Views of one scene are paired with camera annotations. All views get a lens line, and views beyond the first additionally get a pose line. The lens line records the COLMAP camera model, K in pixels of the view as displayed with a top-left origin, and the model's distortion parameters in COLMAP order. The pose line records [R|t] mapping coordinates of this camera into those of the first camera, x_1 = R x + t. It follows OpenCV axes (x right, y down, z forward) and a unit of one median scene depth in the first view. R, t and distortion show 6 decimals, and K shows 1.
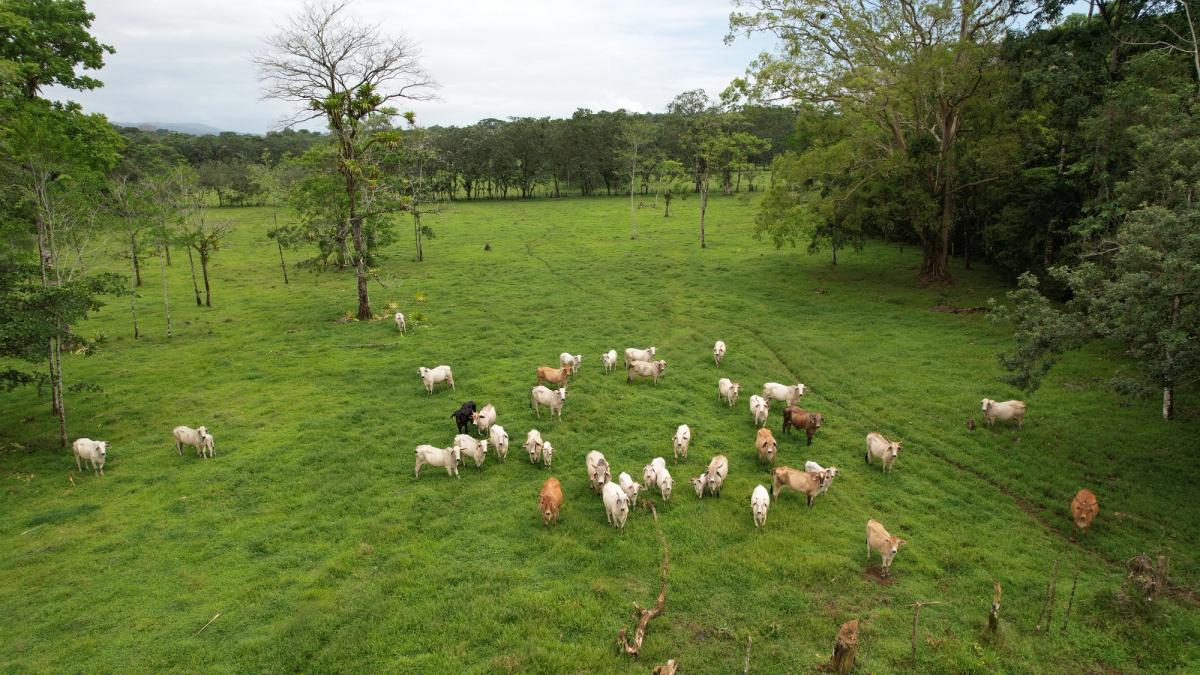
lens RADIAL K [[764.2, 0, 602.7], [0, 764.2, 343.5], [0, 0, 1]] dist [-0.078116, 0.067477]
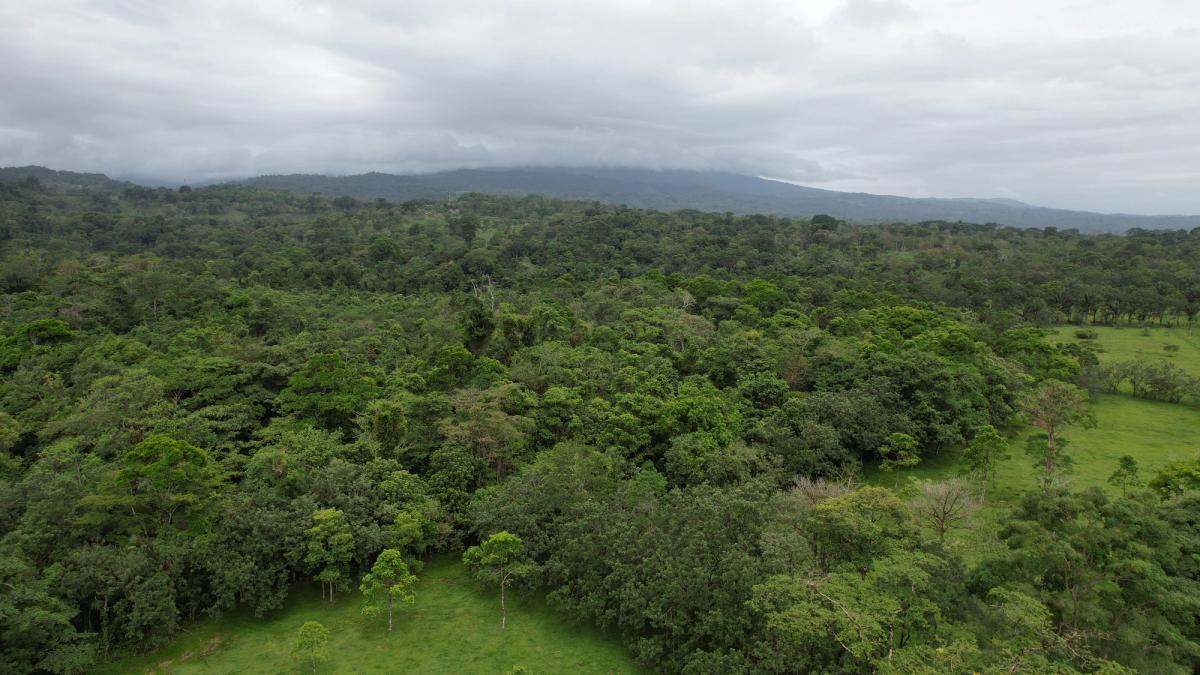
lens RADIAL K [[764.2, 0, 602.7], [0, 764.2, 343.5], [0, 0, 1]] dist [-0.078116, 0.067477]
pose [[0.570390, 0.136192, -0.810004, -0.116197], [-0.211016, 0.977356, 0.015736, -0.364807], [0.793806, 0.161948, 0.586213, -1.395740]]
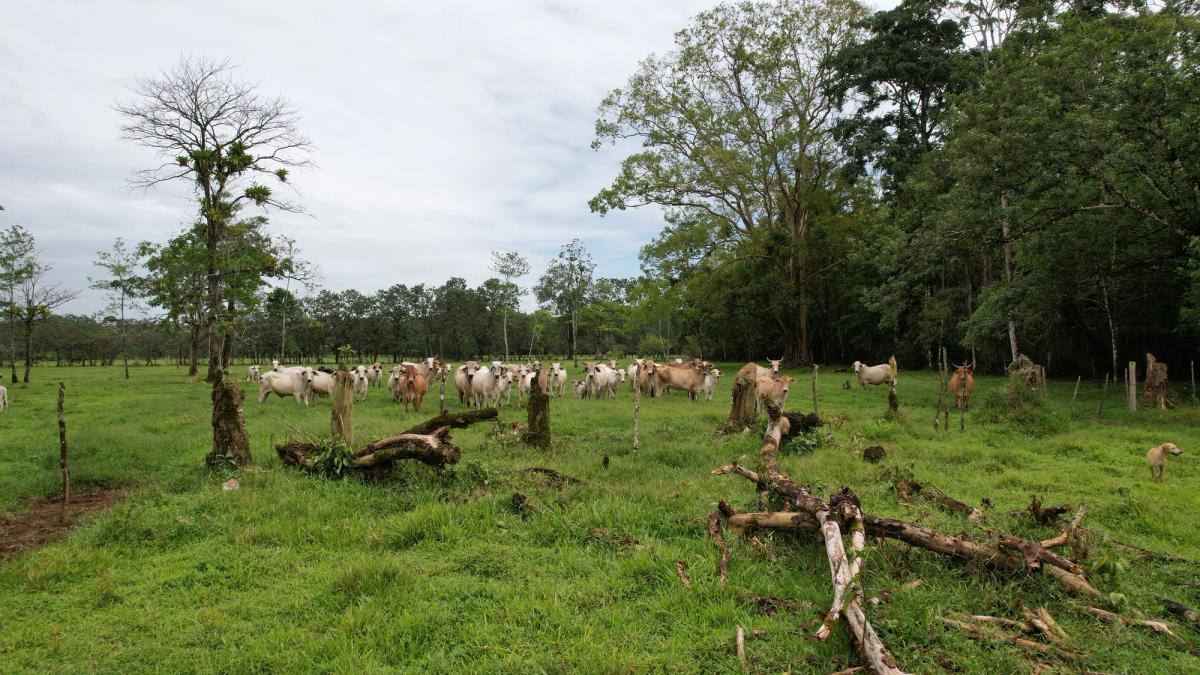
lens RADIAL K [[764.2, 0, 602.7], [0, 764.2, 343.5], [0, 0, 1]] dist [-0.078116, 0.067477]
pose [[0.986431, 0.011665, 0.163763, 0.002226], [0.033193, 0.962704, -0.268512, 0.195182], [-0.160788, 0.270304, 0.949254, 0.048579]]
